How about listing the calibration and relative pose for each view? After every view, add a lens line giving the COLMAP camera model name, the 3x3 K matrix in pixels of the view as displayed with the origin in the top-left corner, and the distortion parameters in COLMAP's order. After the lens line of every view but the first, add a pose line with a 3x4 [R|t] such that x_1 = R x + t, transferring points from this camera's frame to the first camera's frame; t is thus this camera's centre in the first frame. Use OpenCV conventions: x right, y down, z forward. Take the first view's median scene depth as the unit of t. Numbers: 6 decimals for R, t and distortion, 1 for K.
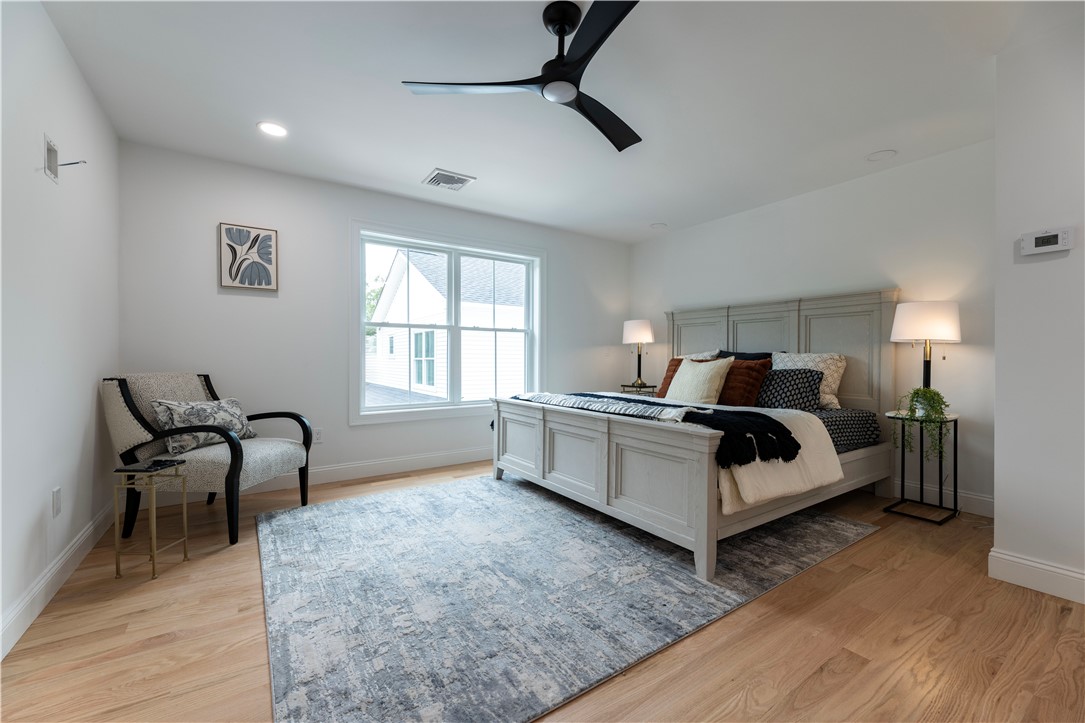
lens RADIAL K [[431.6, 0, 528.2], [0, 431.6, 363.8], [0, 0, 1]] dist [-0.001563, 0.000049]
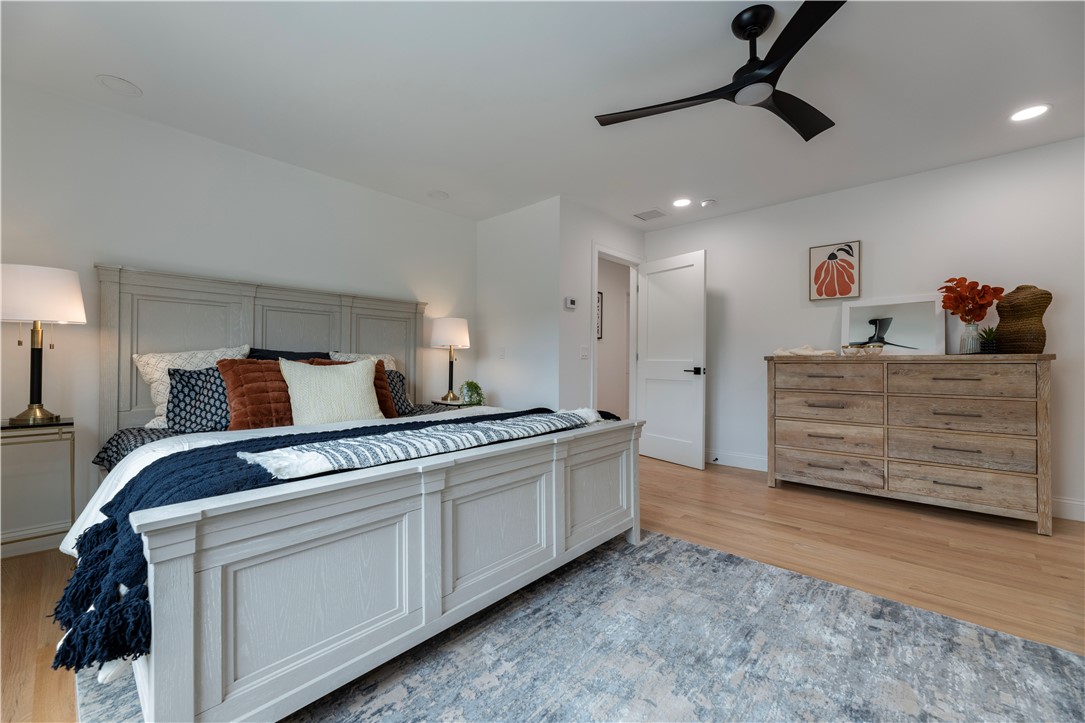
lens RADIAL K [[431.6, 0, 543.9], [0, 431.6, 357.1], [0, 0, 1]] dist [-0.001563, 0.000049]
pose [[-0.249882, -0.001641, 0.968275, -0.466305], [0.006056, 0.999976, 0.003257, -0.020933], [-0.968257, 0.006678, -0.249866, 1.028456]]
